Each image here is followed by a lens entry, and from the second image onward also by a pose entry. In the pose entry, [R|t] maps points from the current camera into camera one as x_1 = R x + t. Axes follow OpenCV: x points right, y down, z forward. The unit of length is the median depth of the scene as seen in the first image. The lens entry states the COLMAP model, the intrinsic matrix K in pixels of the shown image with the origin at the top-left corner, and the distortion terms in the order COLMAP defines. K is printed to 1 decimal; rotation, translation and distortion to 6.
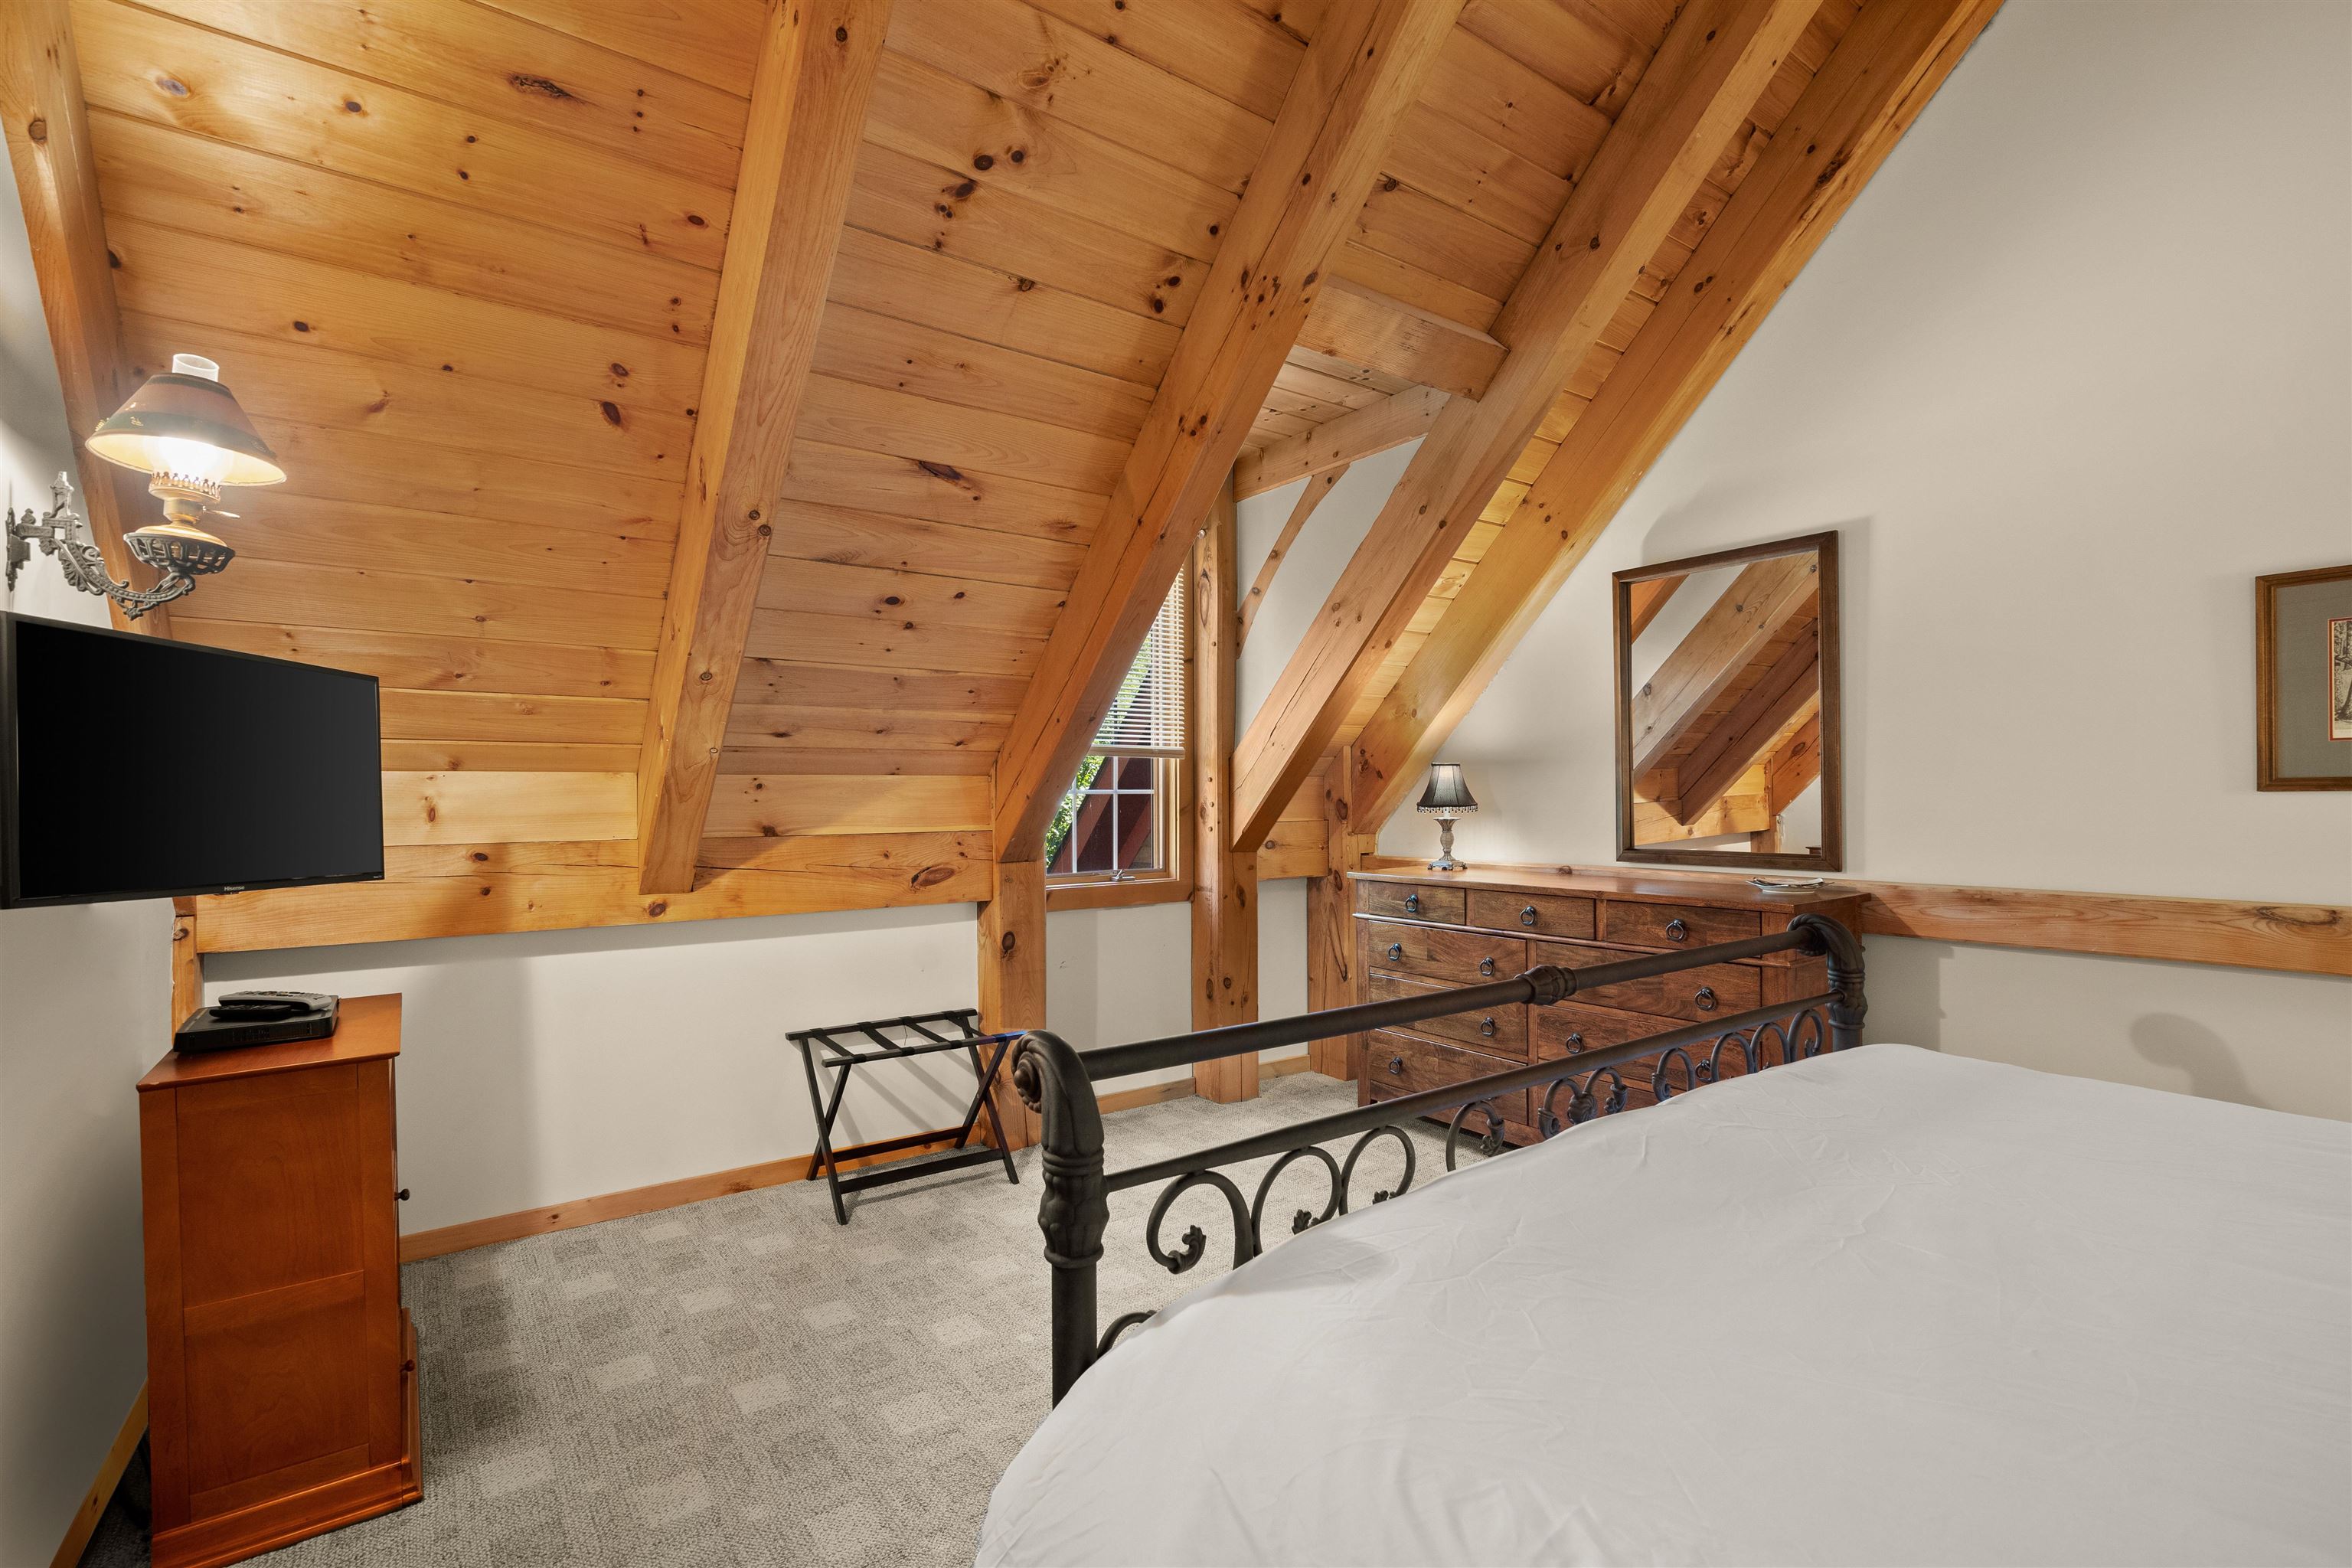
lens RADIAL K [[1061.9, 0, 1176.0], [0, 1061.9, 784.0], [0, 0, 1]] dist [-0.001466, -0.000428]
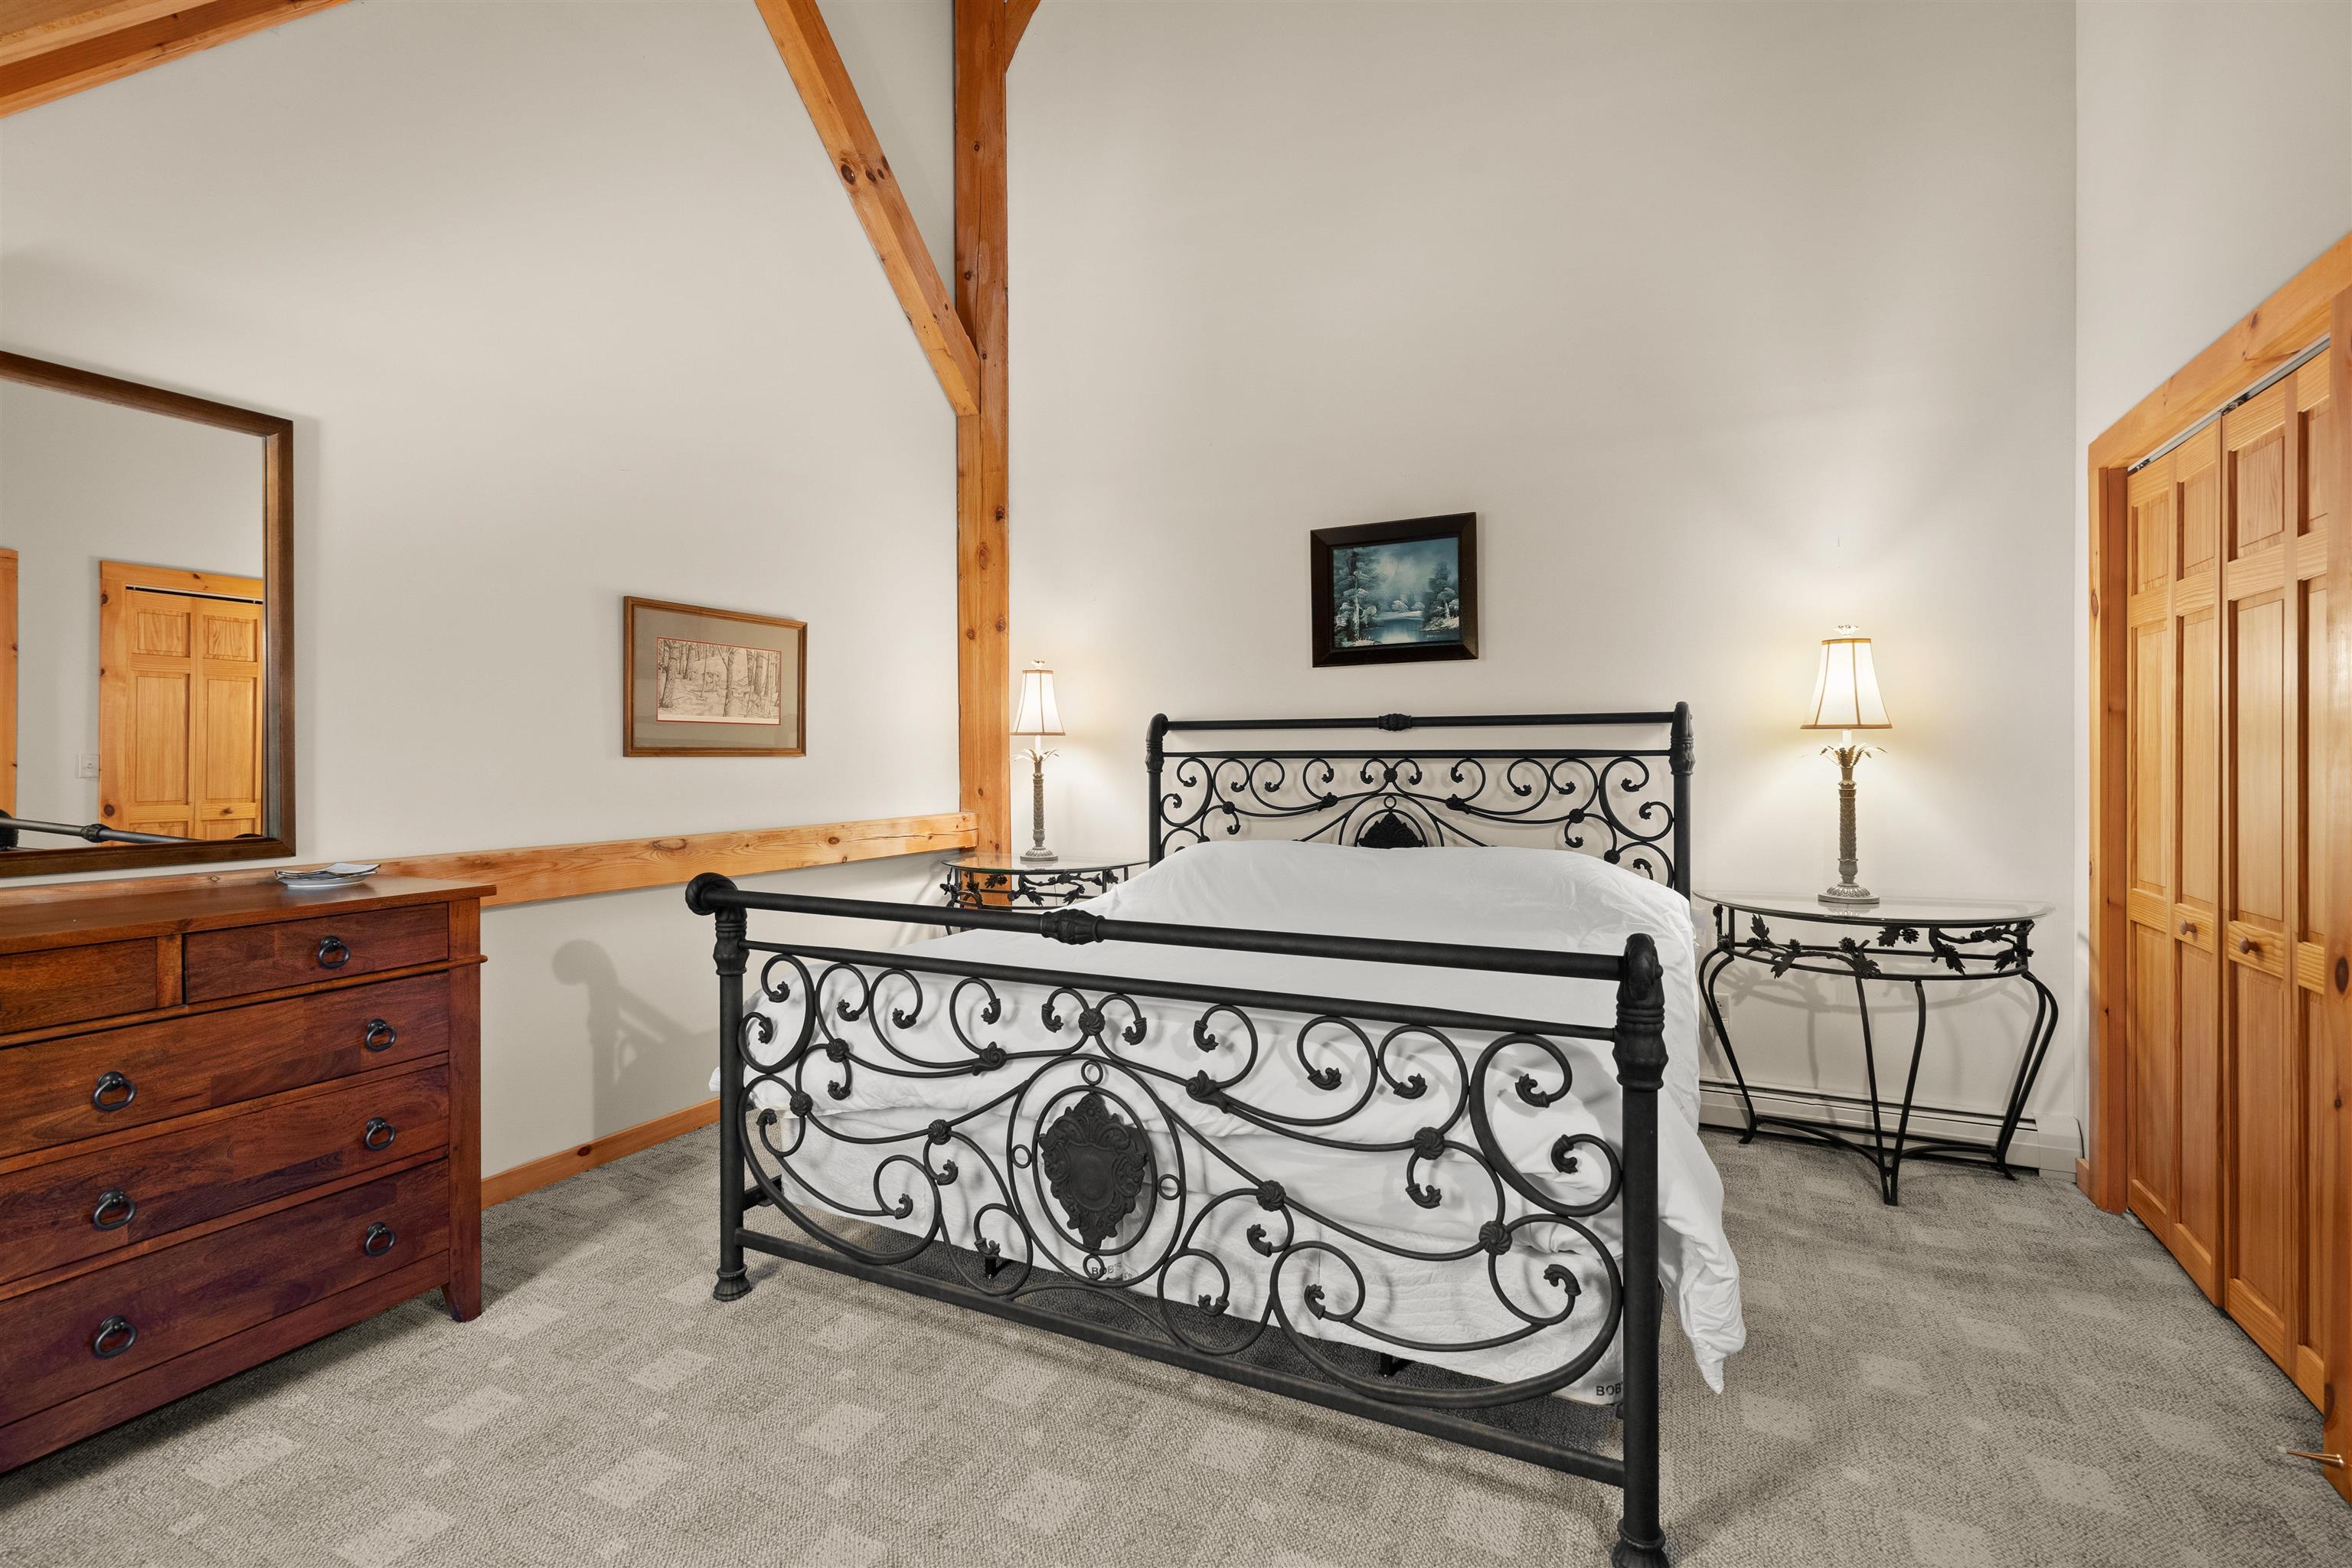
lens RADIAL K [[1074.4, 0, 1145.1], [0, 1074.4, 762.0], [0, 0, 1]] dist [0.000436, 0.000312]
pose [[-0.470972, 0.004959, 0.882134, -0.482733], [-0.004016, 0.999962, -0.007765, 0.021470], [-0.882139, -0.007200, -0.470935, 1.068470]]
